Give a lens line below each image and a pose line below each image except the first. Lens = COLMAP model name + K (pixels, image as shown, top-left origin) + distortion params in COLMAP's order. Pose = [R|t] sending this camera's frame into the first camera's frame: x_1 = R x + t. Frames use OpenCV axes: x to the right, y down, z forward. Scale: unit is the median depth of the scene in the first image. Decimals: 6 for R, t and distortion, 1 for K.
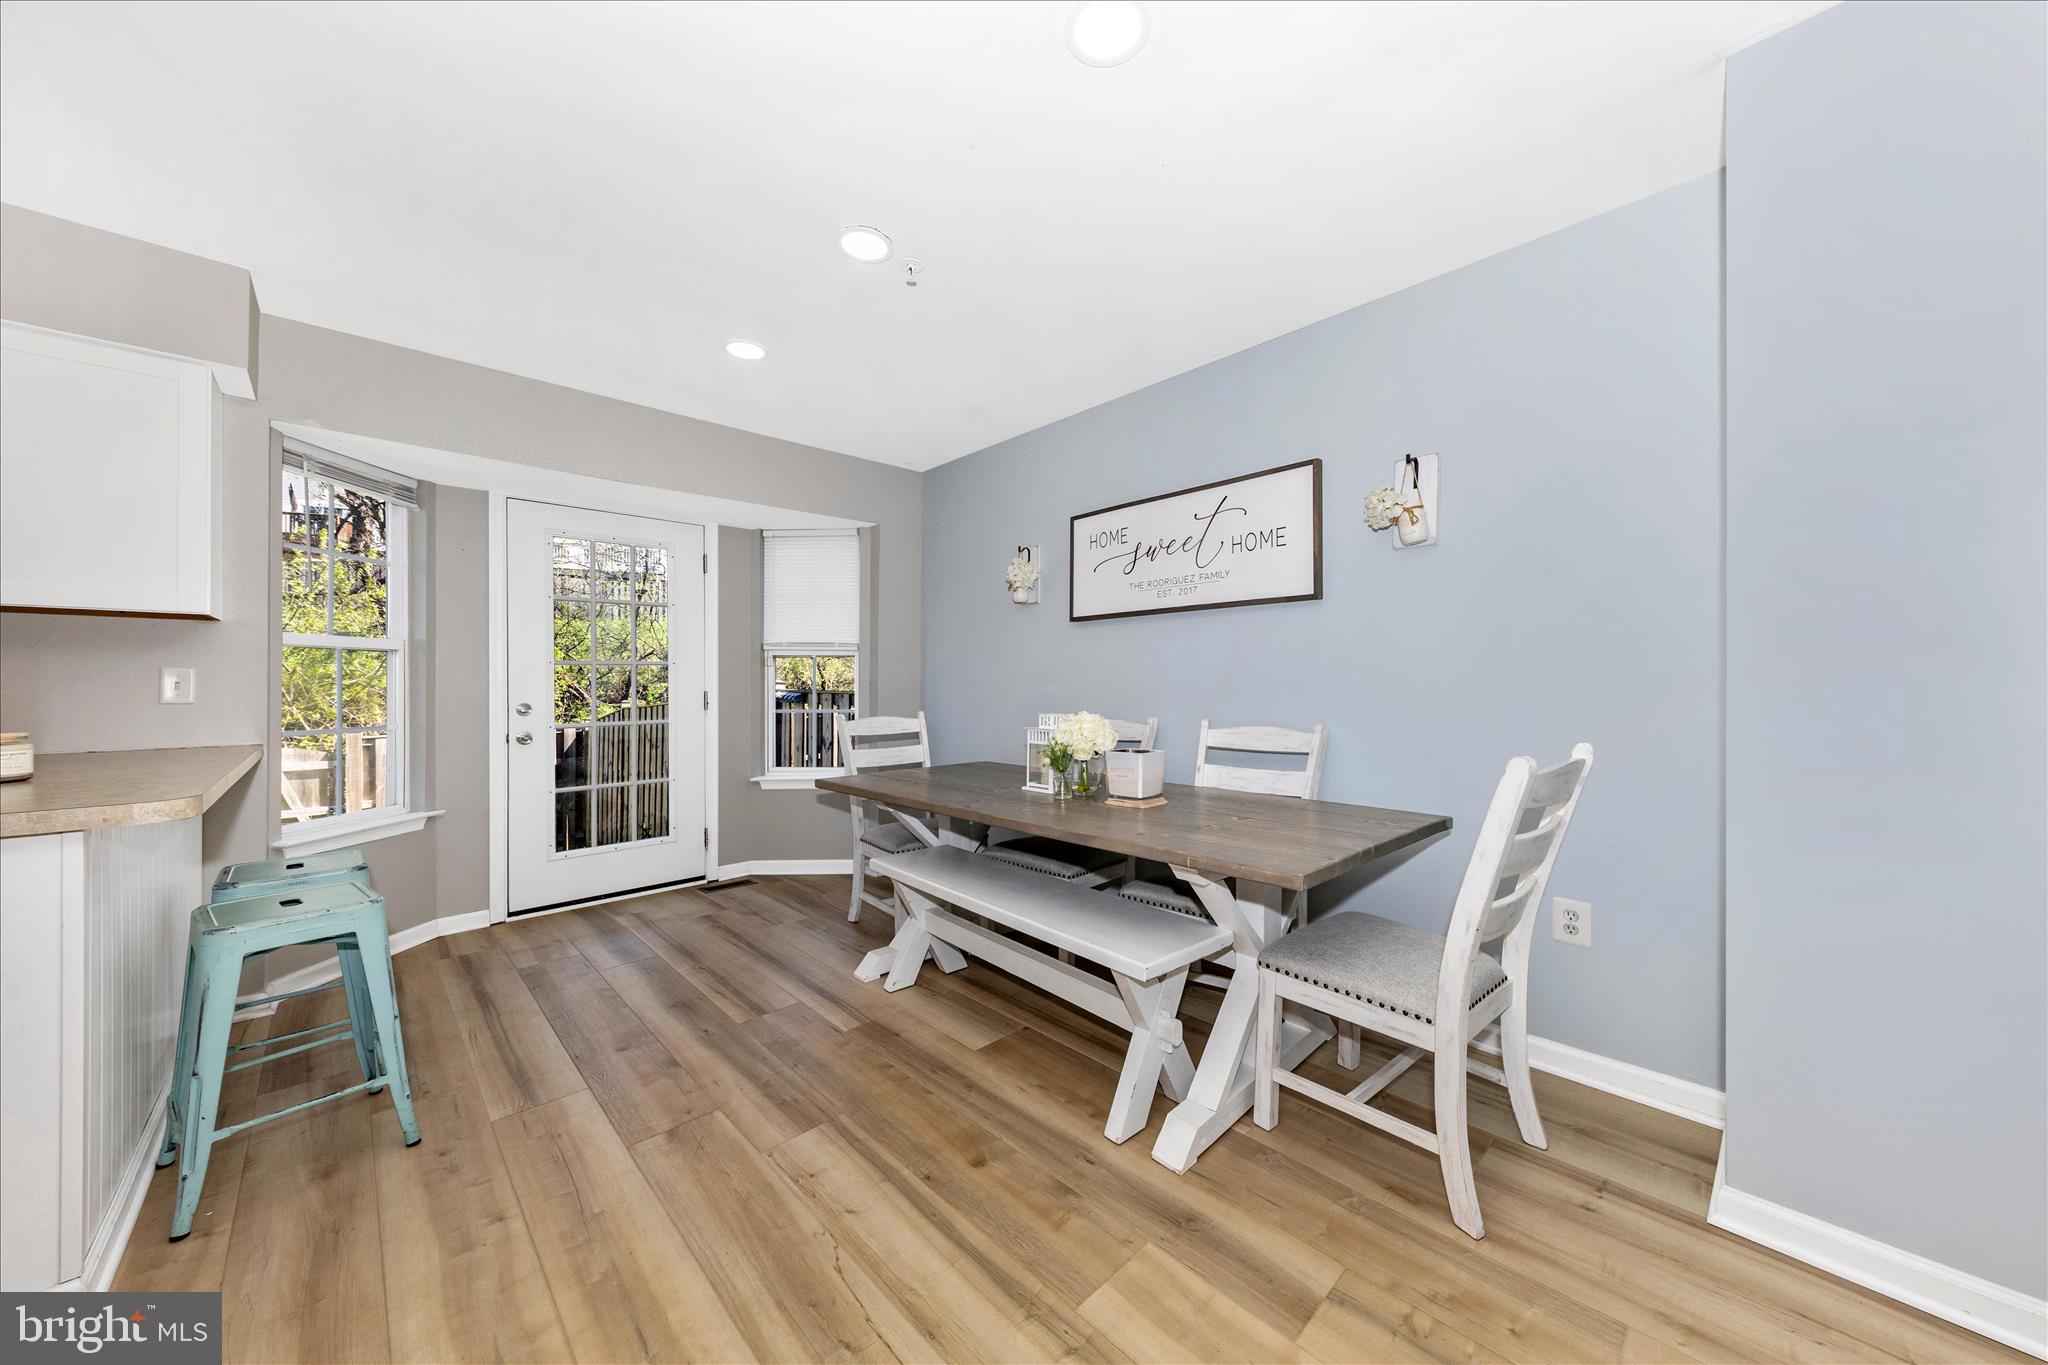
lens RADIAL K [[714.9, 0, 1055.2], [0, 714.9, 678.5], [0, 0, 1]] dist [0.012112, -0.000034]
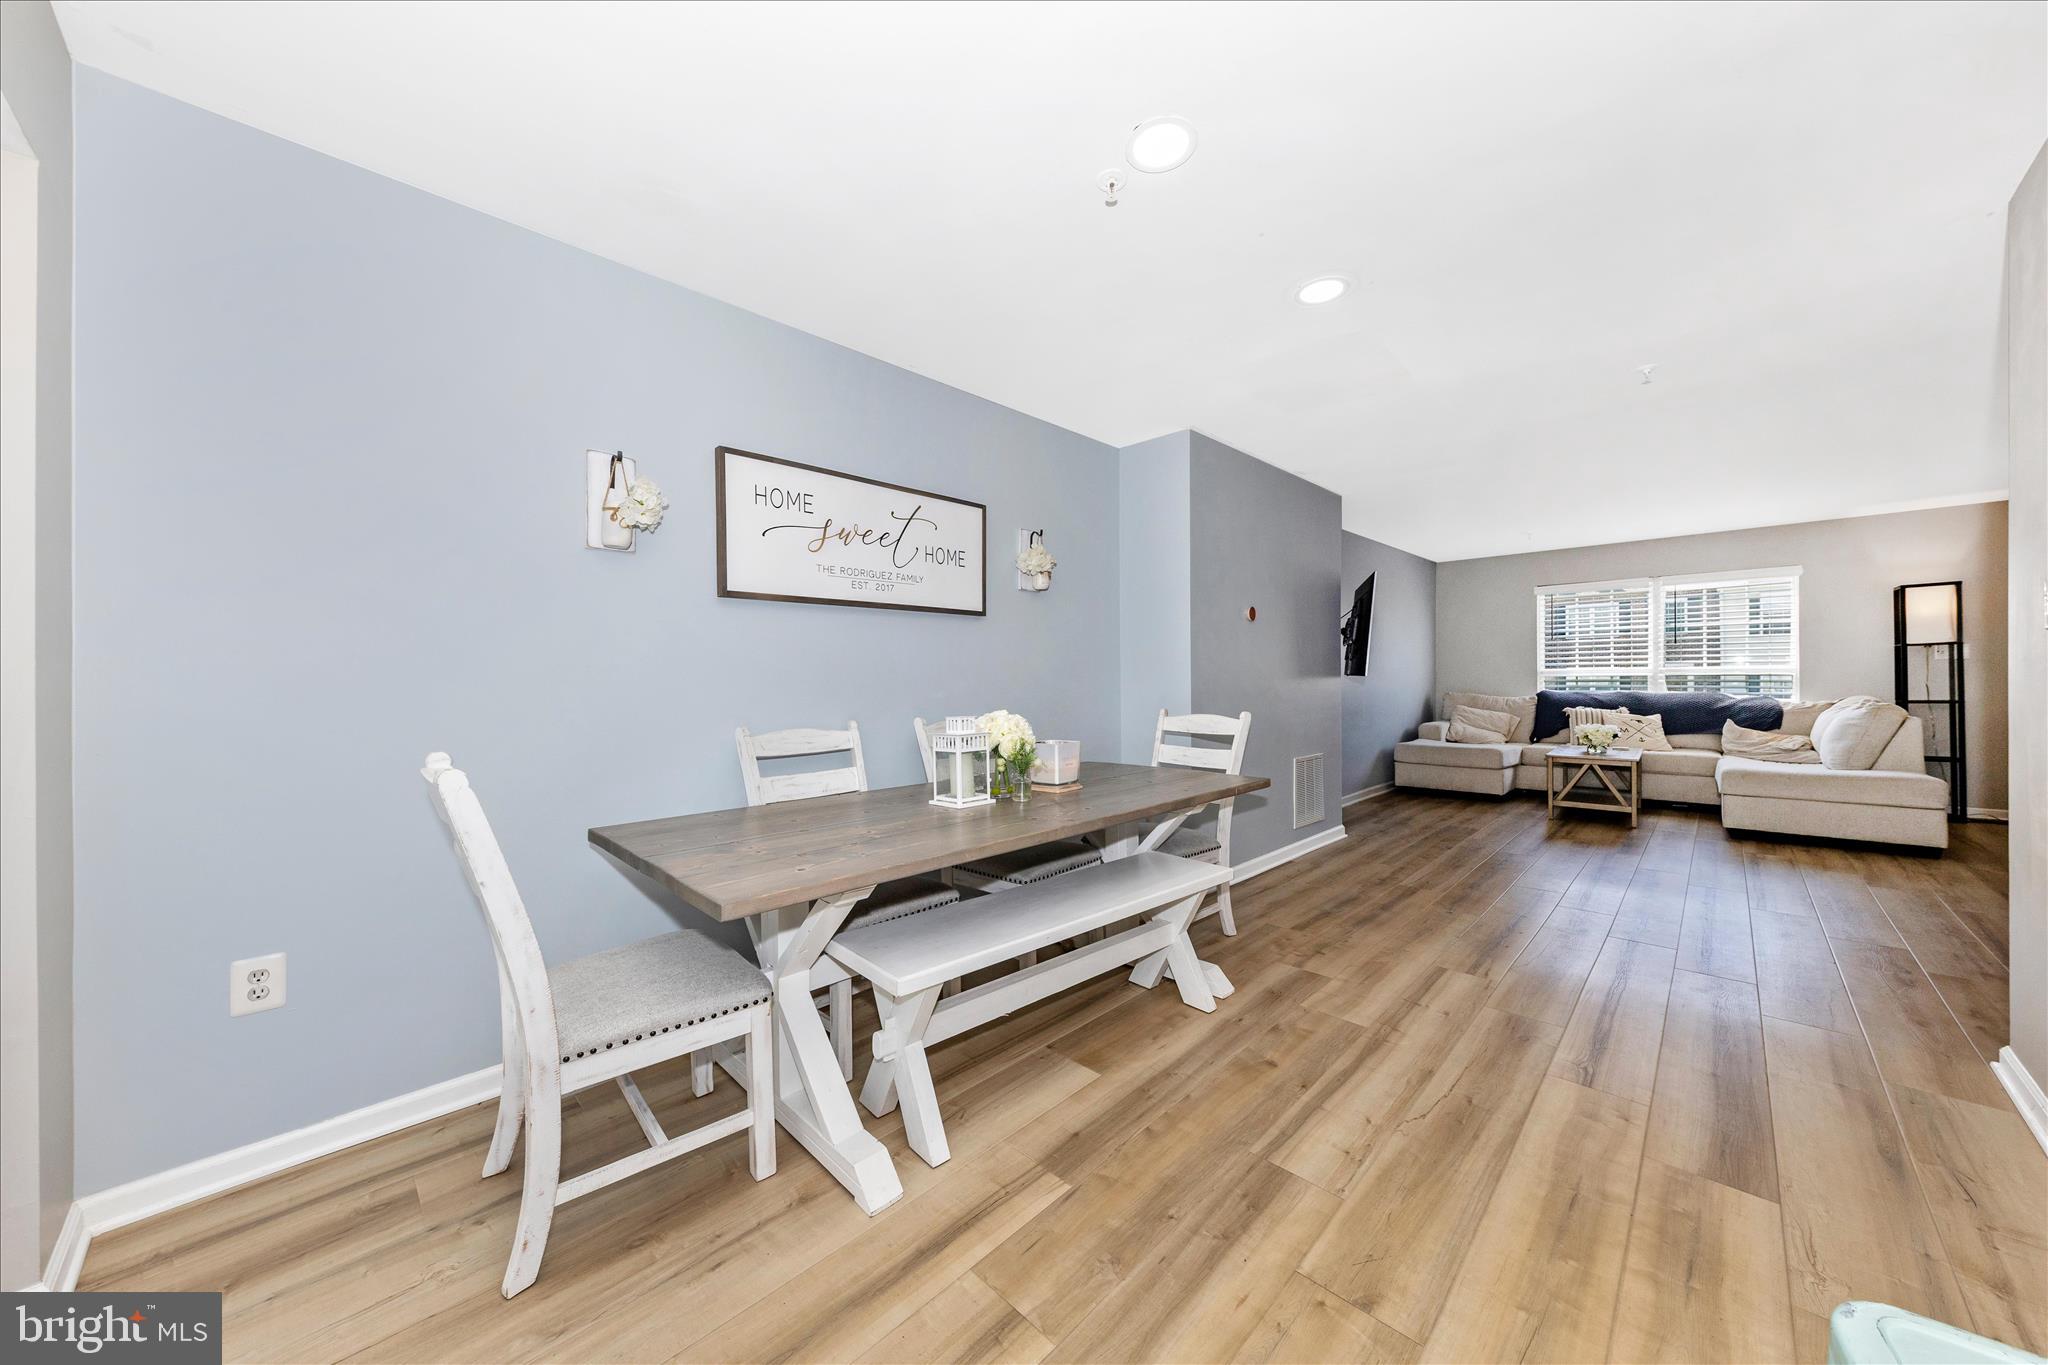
lens RADIAL K [[692.5, 0, 1011.5], [0, 692.5, 684.0], [0, 0, 1]] dist [0.012229, -0.006546]
pose [[0.011305, 0.006061, 0.999918, -0.984254], [0.014430, 0.999877, -0.006224, 0.021627], [-0.999832, 0.014500, 0.011216, 1.075716]]
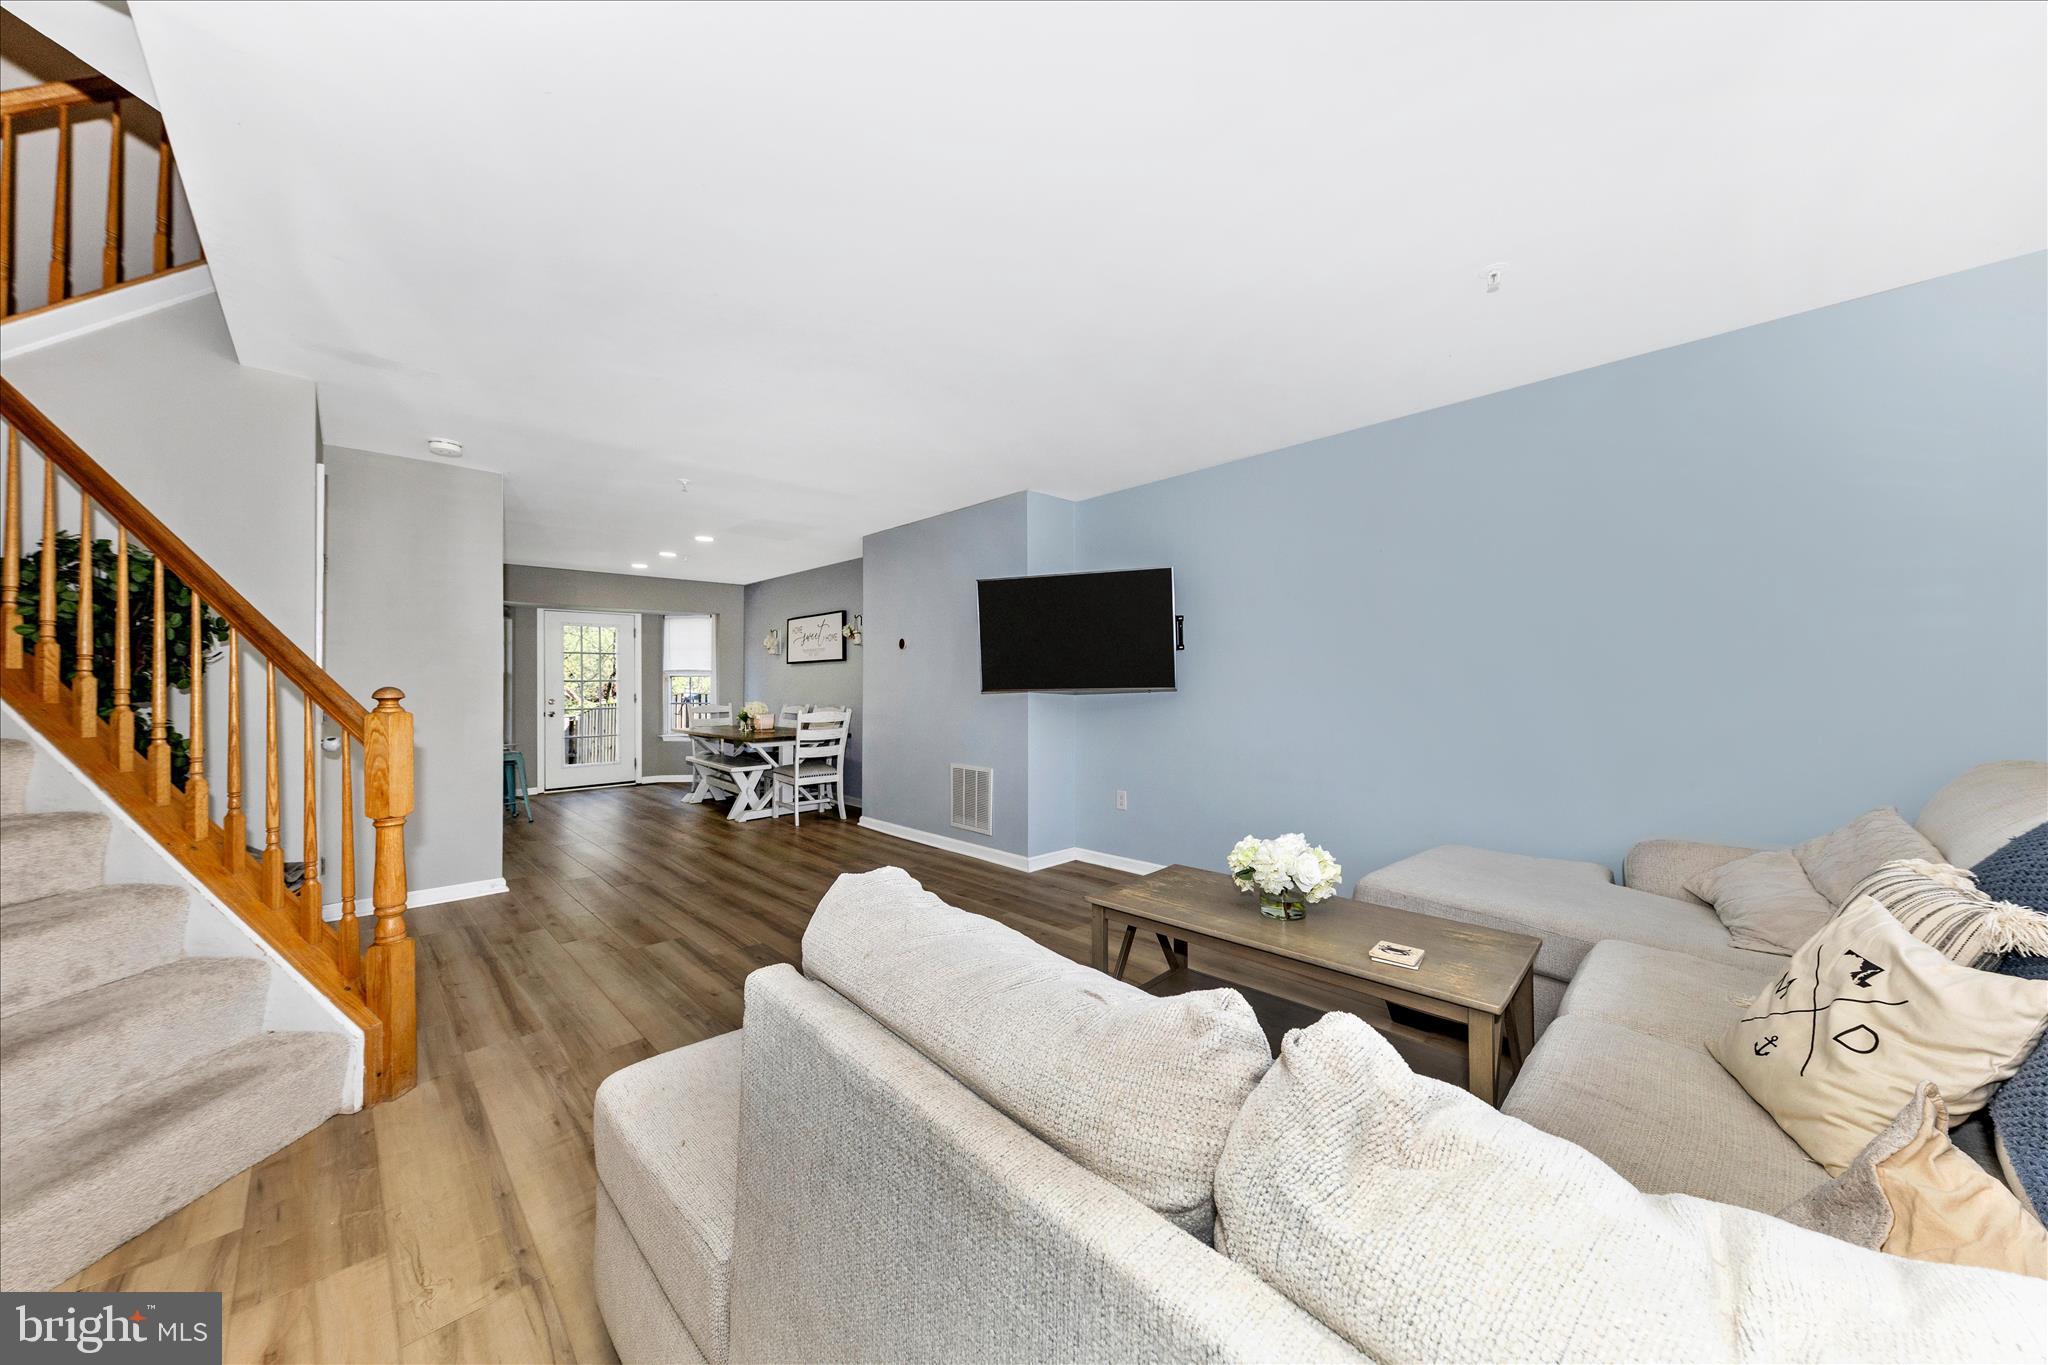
lens RADIAL K [[692.5, 0, 1011.5], [0, 692.5, 684.0], [0, 0, 1]] dist [0.012229, -0.006546]
pose [[0.999880, 0.003901, -0.015003, 1.196534], [-0.003896, 0.999992, 0.000379, -0.029072], [0.015005, -0.000321, 0.999887, -1.884010]]
